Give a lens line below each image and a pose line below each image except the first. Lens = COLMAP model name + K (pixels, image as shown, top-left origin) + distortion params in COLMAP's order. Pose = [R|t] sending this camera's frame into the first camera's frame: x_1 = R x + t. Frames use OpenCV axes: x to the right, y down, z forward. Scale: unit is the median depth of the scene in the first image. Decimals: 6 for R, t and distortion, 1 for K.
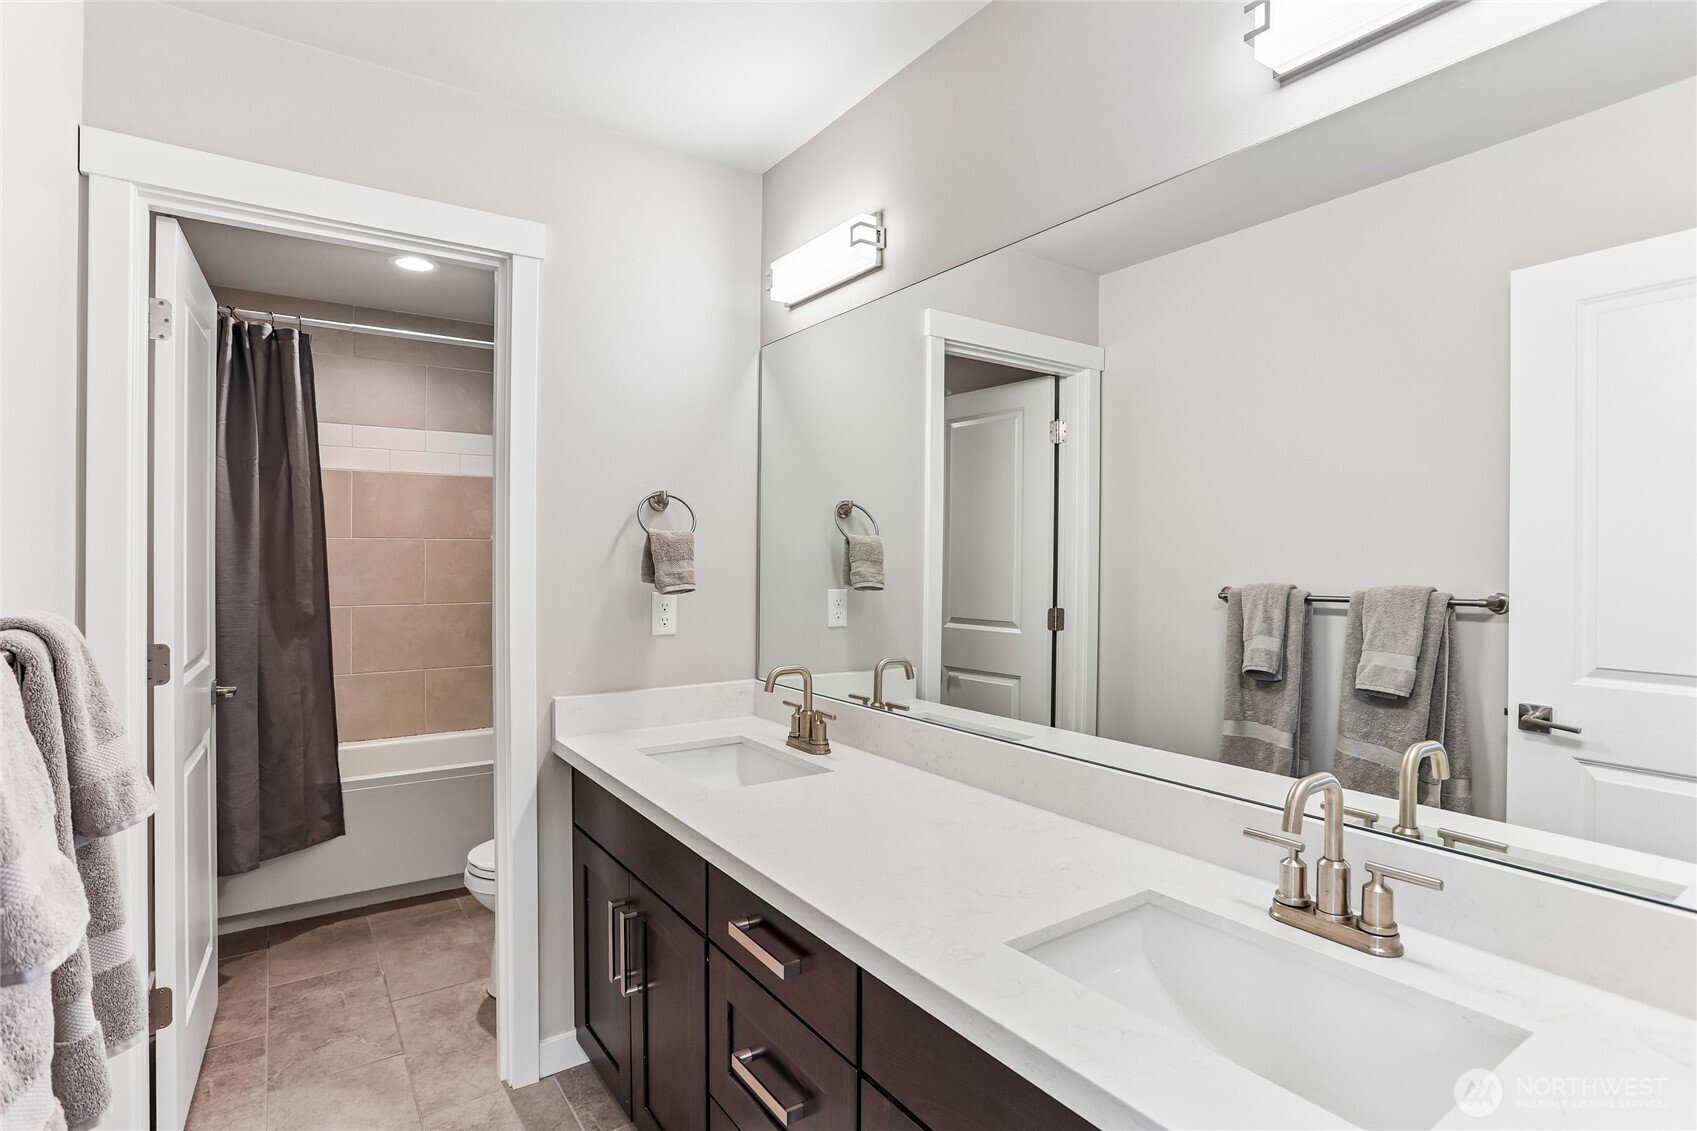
lens RADIAL K [[857.5, 0, 846.5], [0, 857.5, 565.3], [0, 0, 1]] dist [-0.025082, -0.000351]
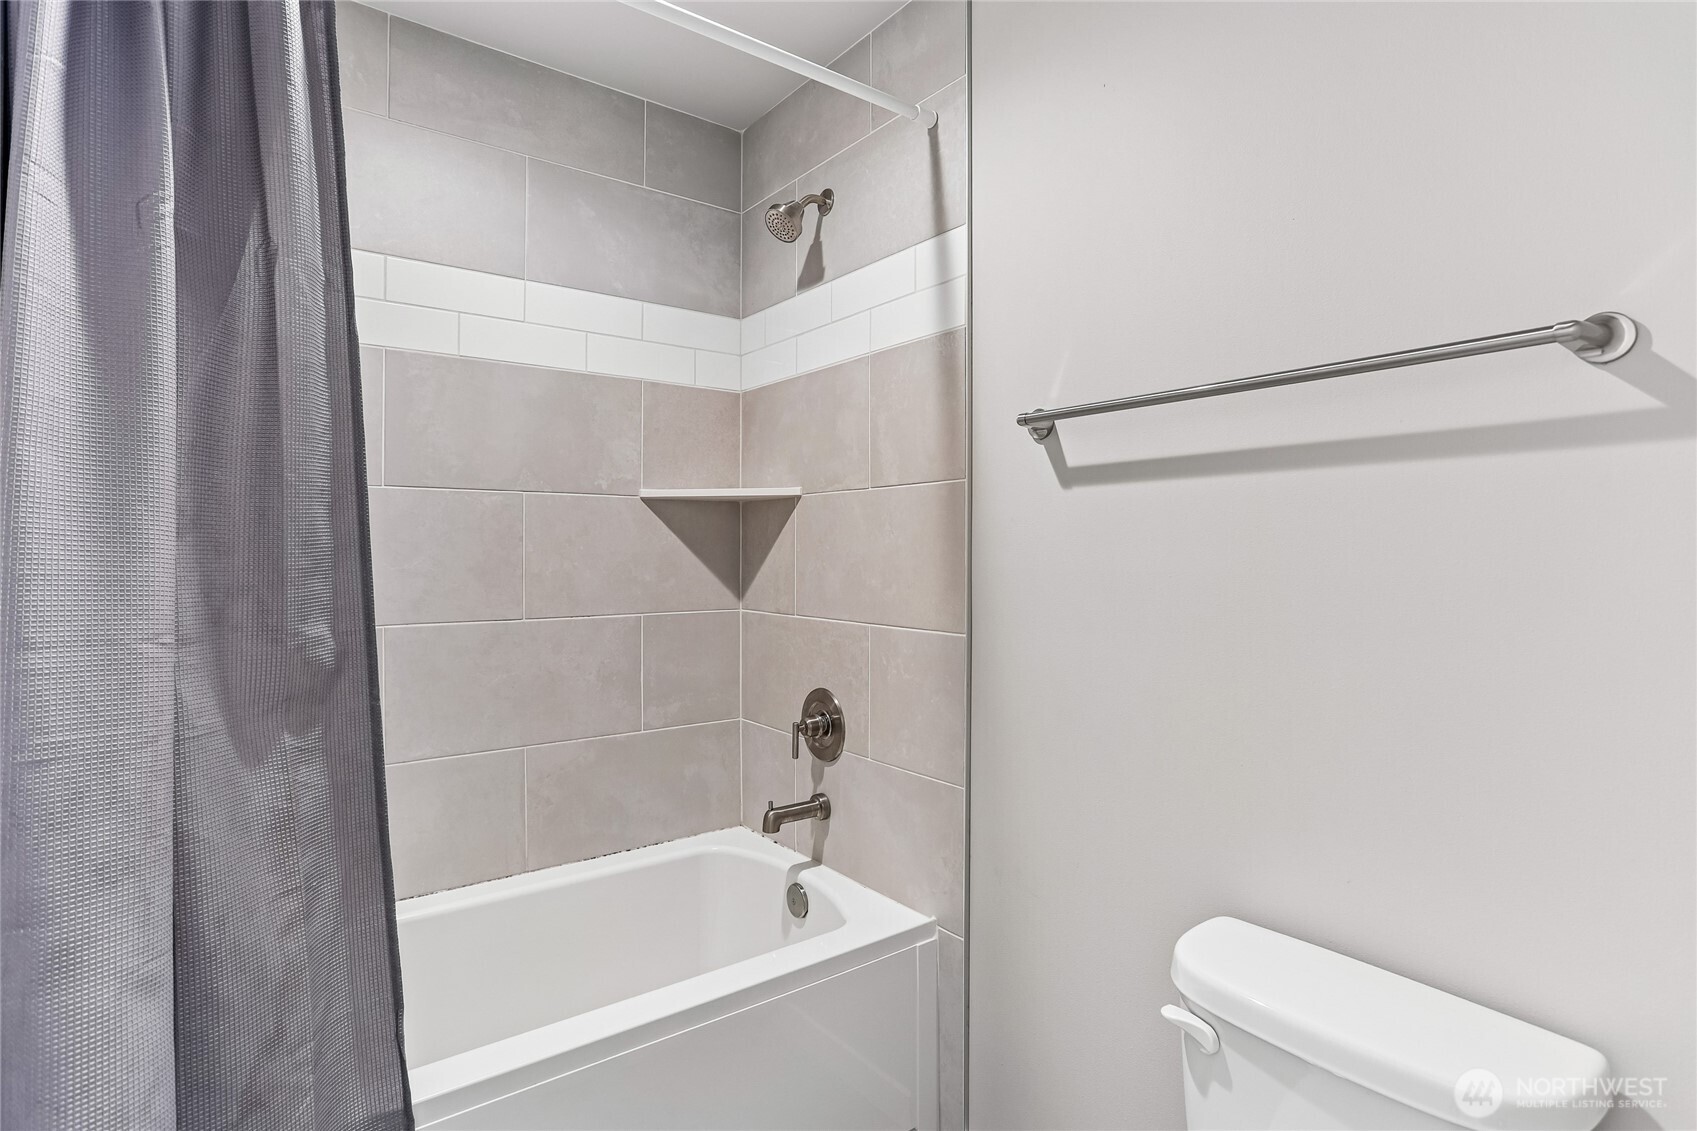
lens RADIAL K [[857.5, 0, 850.7], [0, 857.5, 562.5], [0, 0, 1]] dist [-0.025082, -0.000351]
pose [[0.998732, -0.002324, 0.050283, -0.427229], [0.002215, 0.999995, 0.002225, 0.014149], [-0.050288, -0.002110, 0.998733, 0.628754]]
